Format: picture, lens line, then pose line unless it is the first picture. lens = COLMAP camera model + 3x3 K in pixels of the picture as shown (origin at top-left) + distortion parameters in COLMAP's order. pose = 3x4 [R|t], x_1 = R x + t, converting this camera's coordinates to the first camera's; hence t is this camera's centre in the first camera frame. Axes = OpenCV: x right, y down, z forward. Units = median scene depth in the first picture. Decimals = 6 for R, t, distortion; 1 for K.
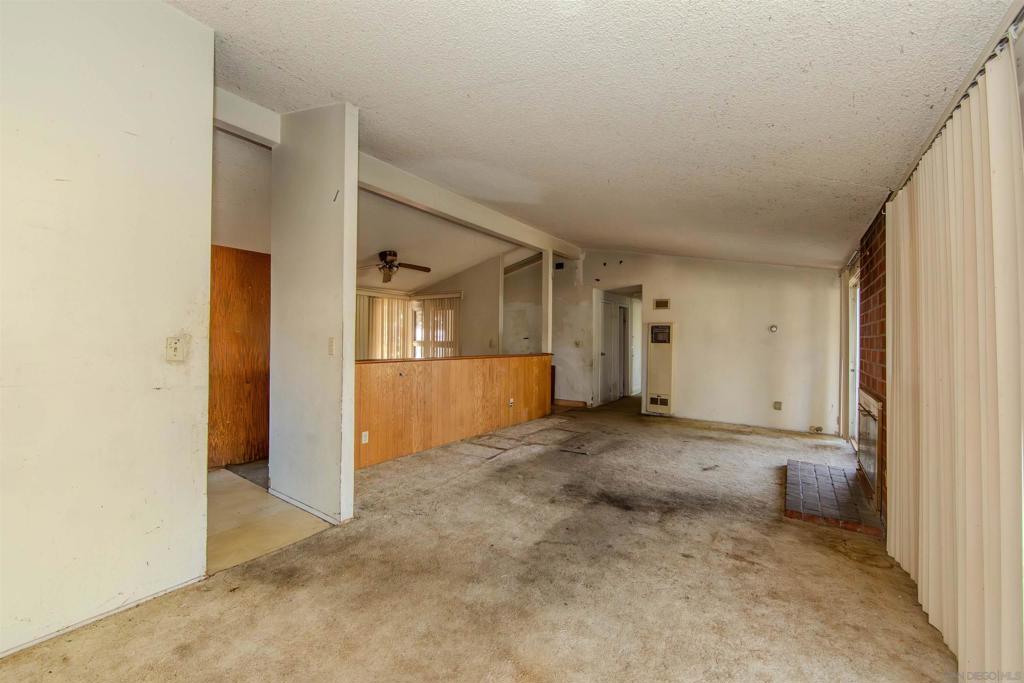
lens RADIAL K [[407.0, 0, 512.0], [0, 407.0, 341.5], [0, 0, 1]] dist [-0.000634, -0.000314]
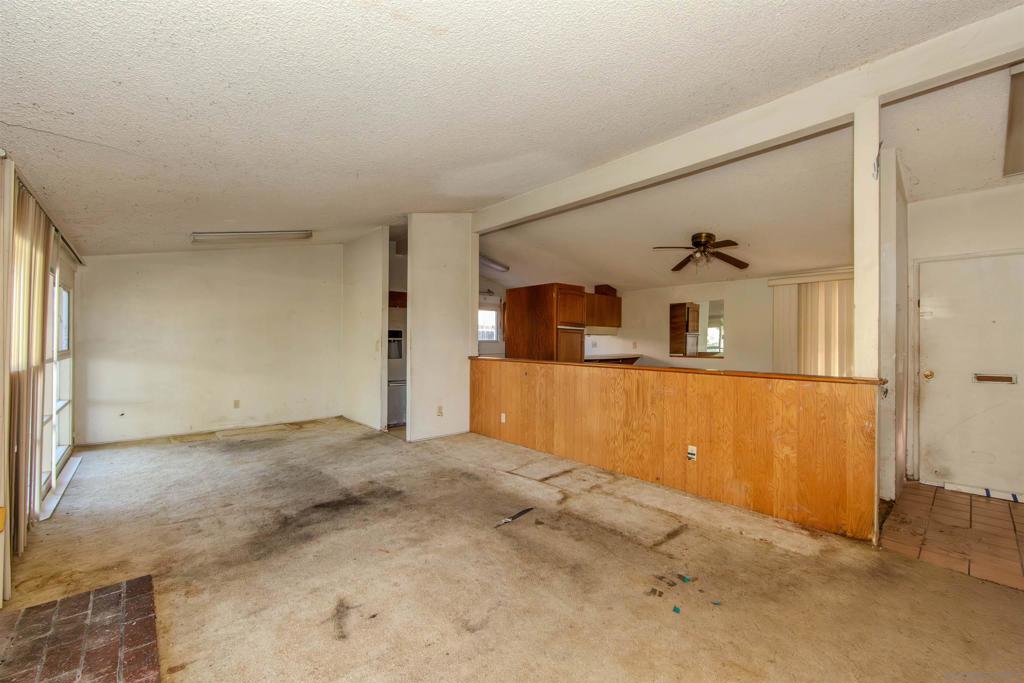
lens RADIAL K [[407.0, 0, 512.0], [0, 407.0, 341.5], [0, 0, 1]] dist [-0.000634, -0.000314]
pose [[-0.218919, -0.011881, -0.975671, 0.917950], [-0.008655, 0.999910, -0.010234, 0.003155], [0.975705, 0.006203, -0.219002, 1.318219]]
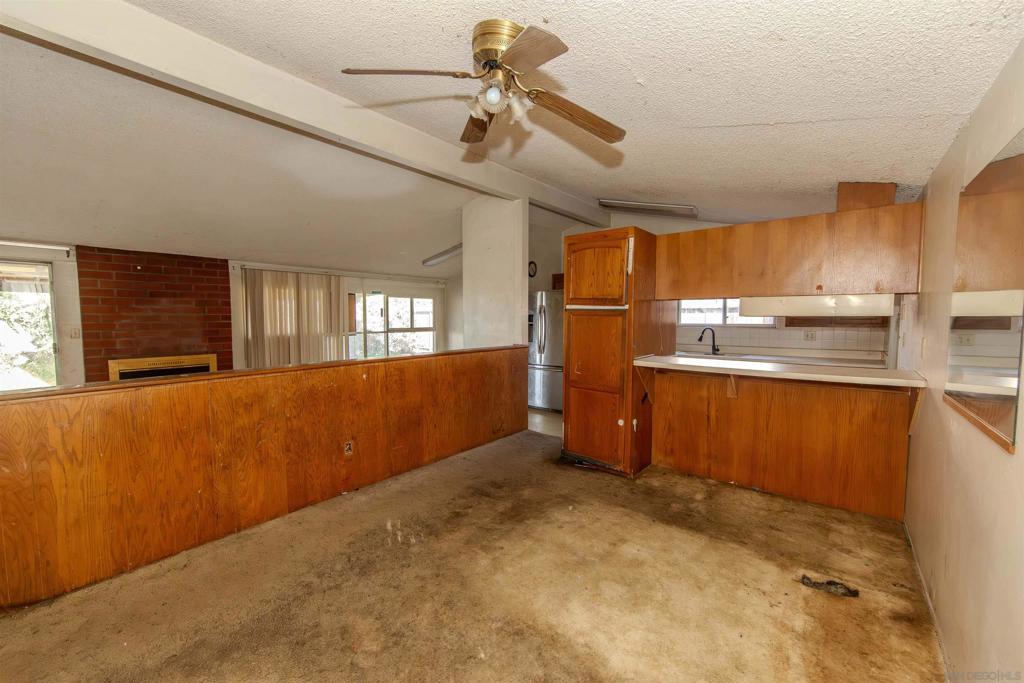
lens RADIAL K [[398.0, 0, 512.0], [0, 398.0, 341.5], [0, 0, 1]] dist [-0.000357, -0.000119]
pose [[-0.998402, -0.013938, 0.054767, -0.547353], [-0.010481, 0.997964, 0.062909, -0.043981], [-0.055532, 0.062235, -0.996515, 2.101166]]
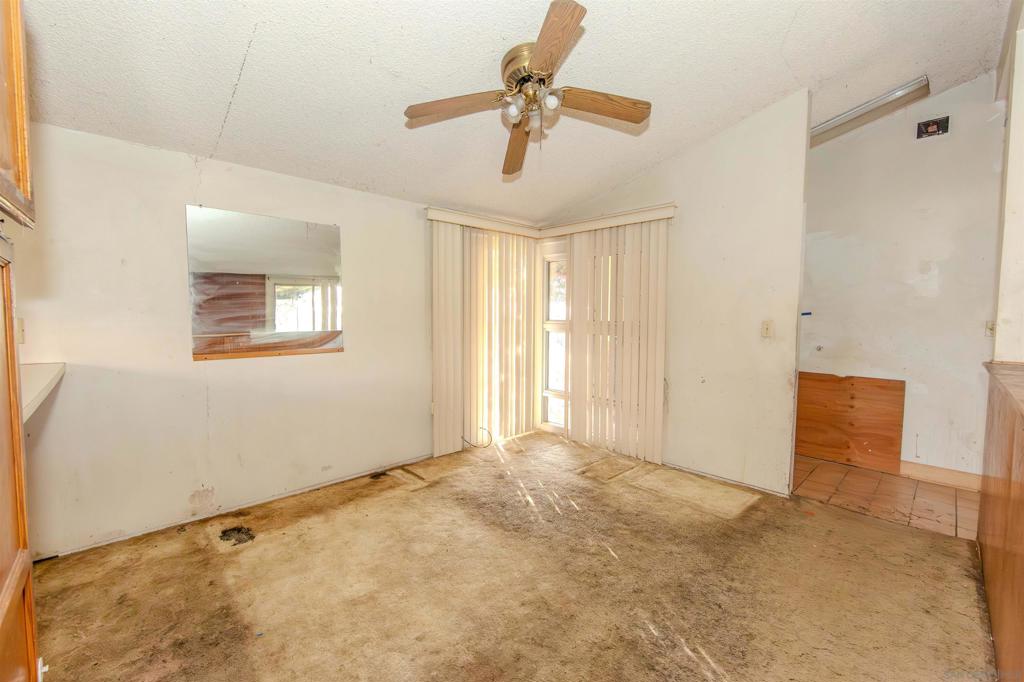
lens RADIAL K [[416.6, 0, 512.0], [0, 416.6, 341.0], [0, 0, 1]] dist [0.000463, -0.000027]
pose [[0.984724, 0.004649, -0.174060, -0.434665], [0.005674, 0.998256, 0.058760, -0.016196], [0.174030, -0.058850, 0.982980, 1.083247]]
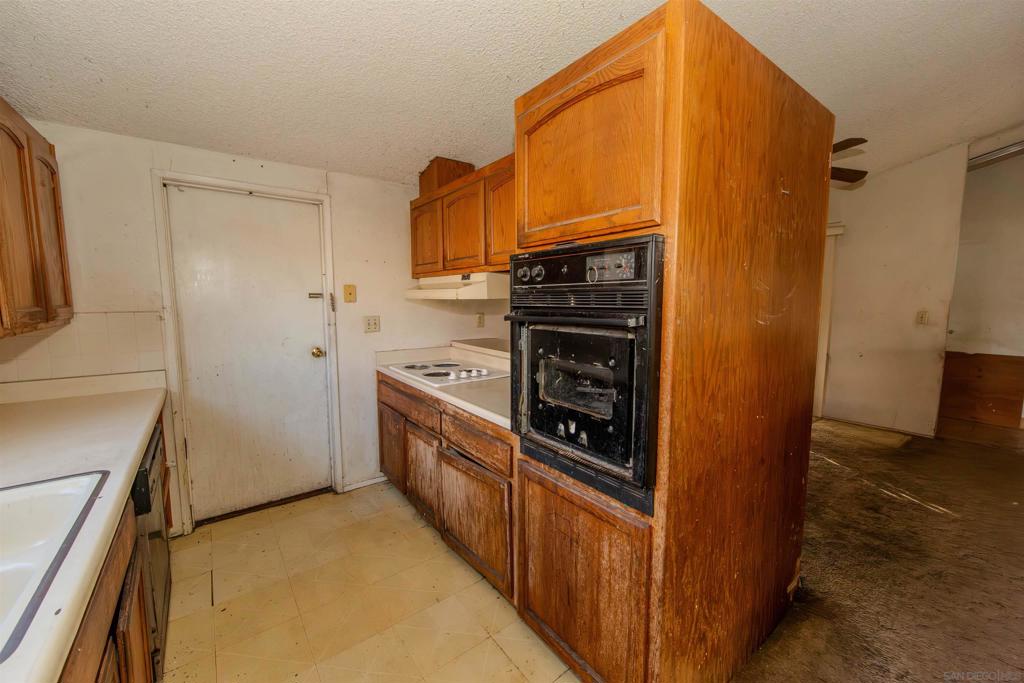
lens RADIAL K [[398.0, 0, 512.0], [0, 398.0, 341.5], [0, 0, 1]] dist [-0.000357, -0.000119]
pose [[0.957780, 0.018667, -0.286895, -0.809397], [0.011296, 0.994676, 0.102433, -0.046354], [0.287280, -0.101349, 0.952470, 0.652270]]
